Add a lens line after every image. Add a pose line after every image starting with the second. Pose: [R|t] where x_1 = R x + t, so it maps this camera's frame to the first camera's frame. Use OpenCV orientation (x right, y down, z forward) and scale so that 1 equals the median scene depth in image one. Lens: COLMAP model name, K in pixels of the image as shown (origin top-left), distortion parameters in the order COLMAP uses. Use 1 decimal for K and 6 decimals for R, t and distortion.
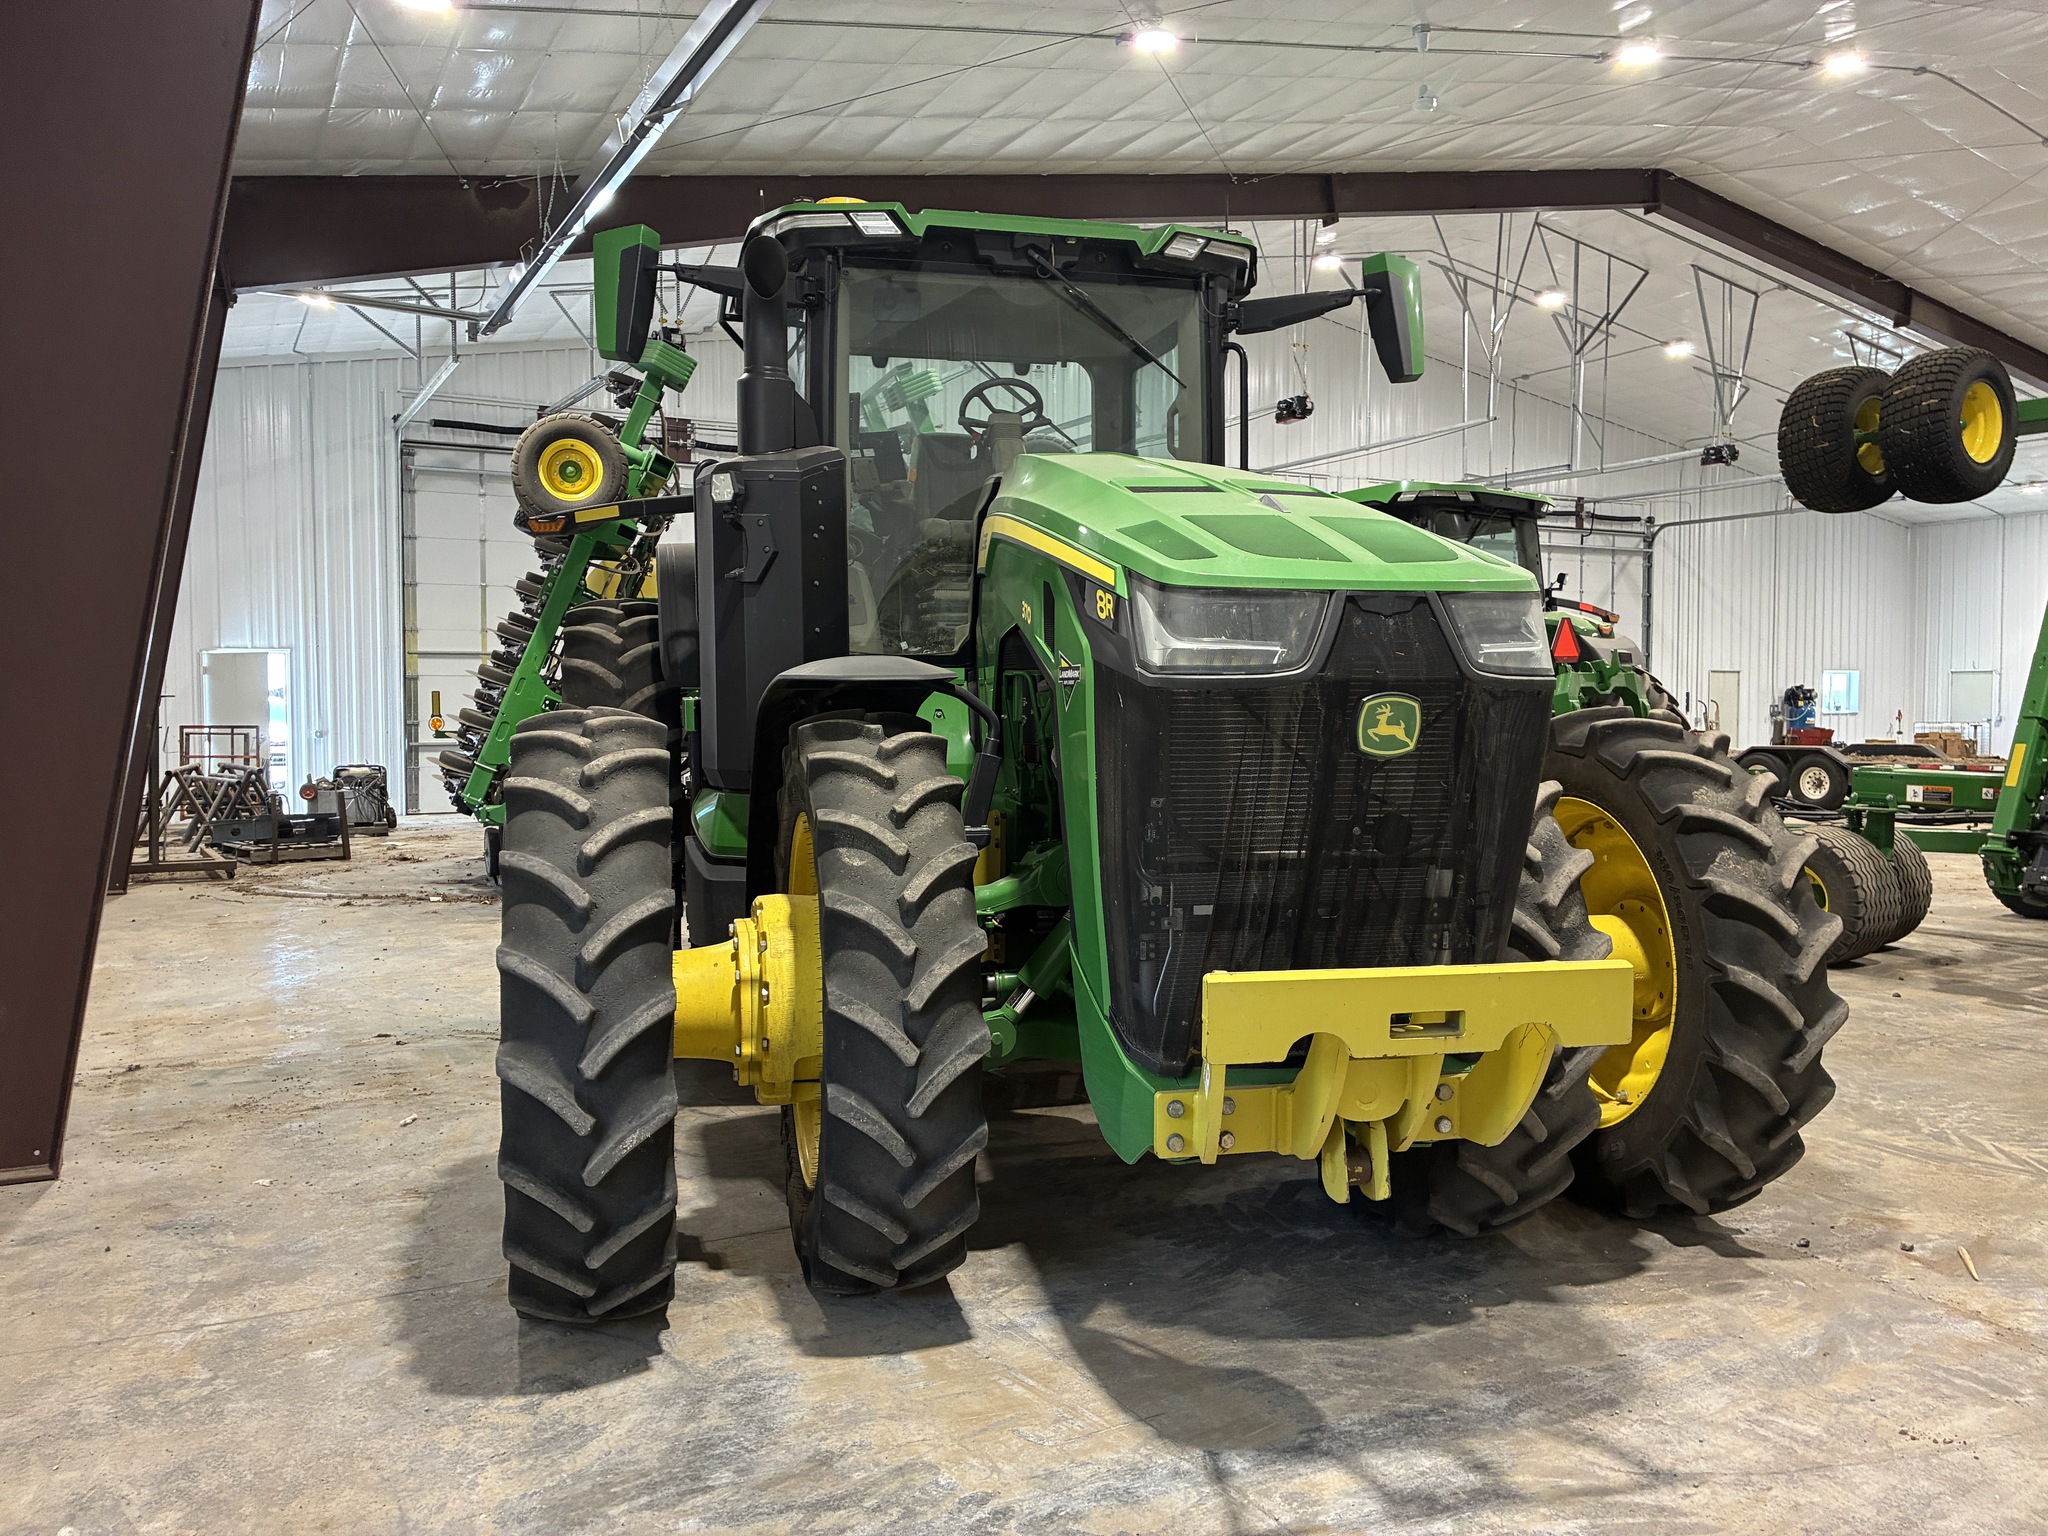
lens RADIAL K [[1537.5, 0, 1022.8], [0, 1537.5, 766.5], [0, 0, 1]] dist [0.013491, -0.019510]
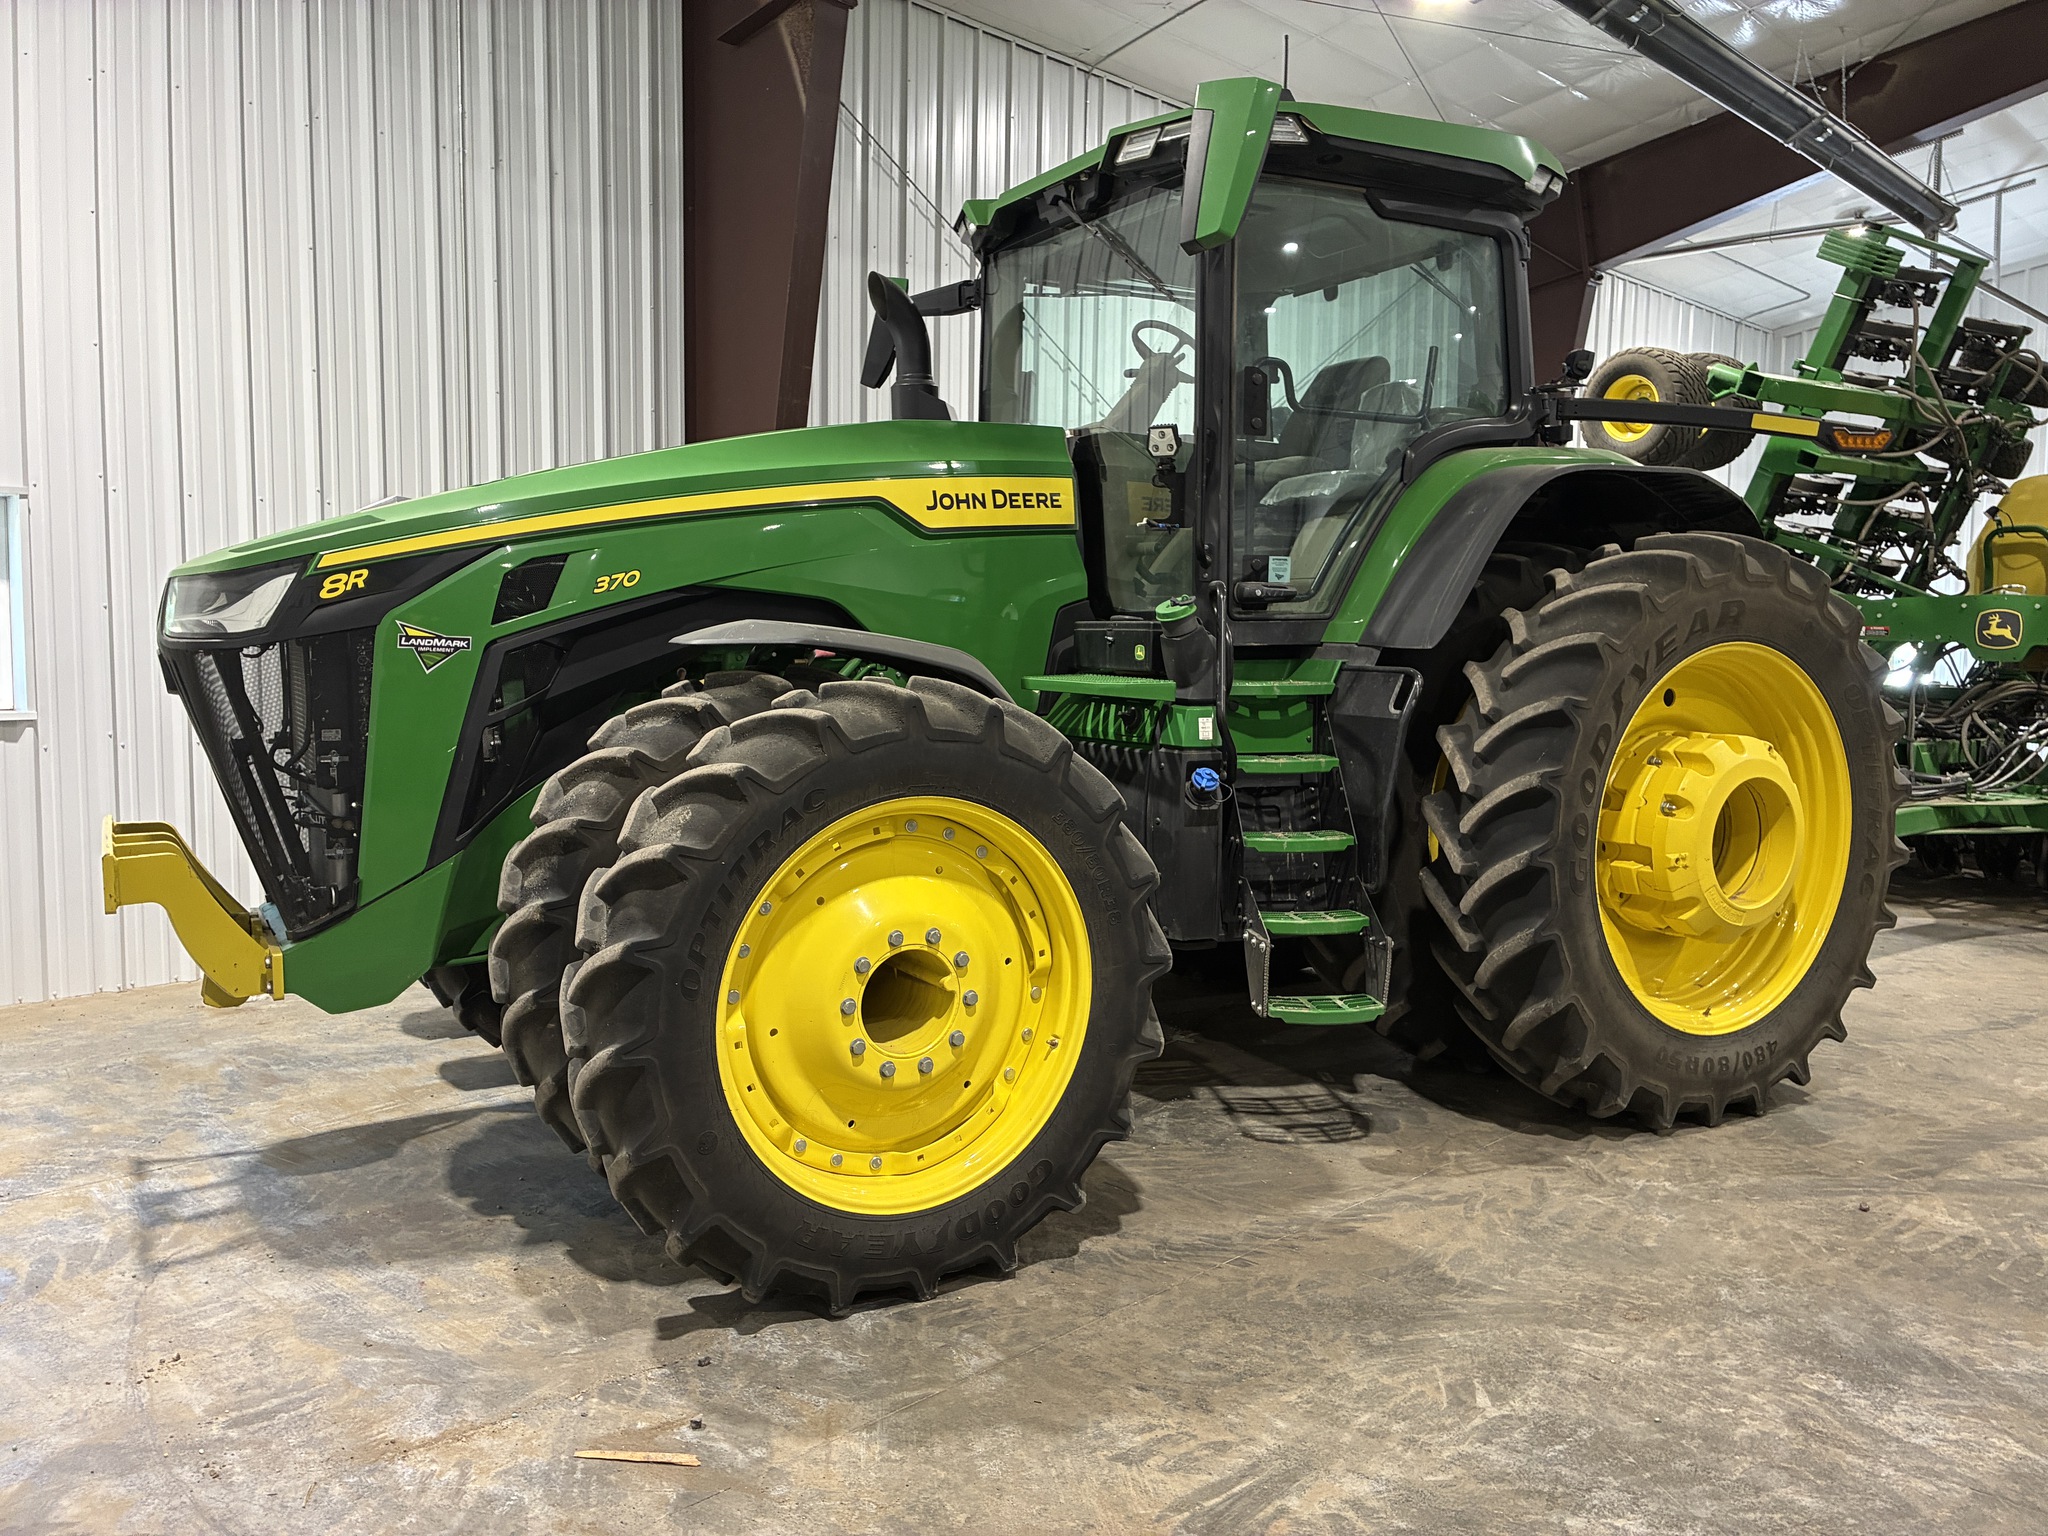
lens RADIAL K [[1555.2, 0, 1031.9], [0, 1555.2, 756.7], [0, 0, 1]] dist [0.038554, -0.029861]
pose [[0.285308, 0.076565, -0.955373, 1.496619], [-0.051758, 0.996580, 0.064411, -0.064524], [0.957037, 0.031071, 0.288296, 1.070609]]
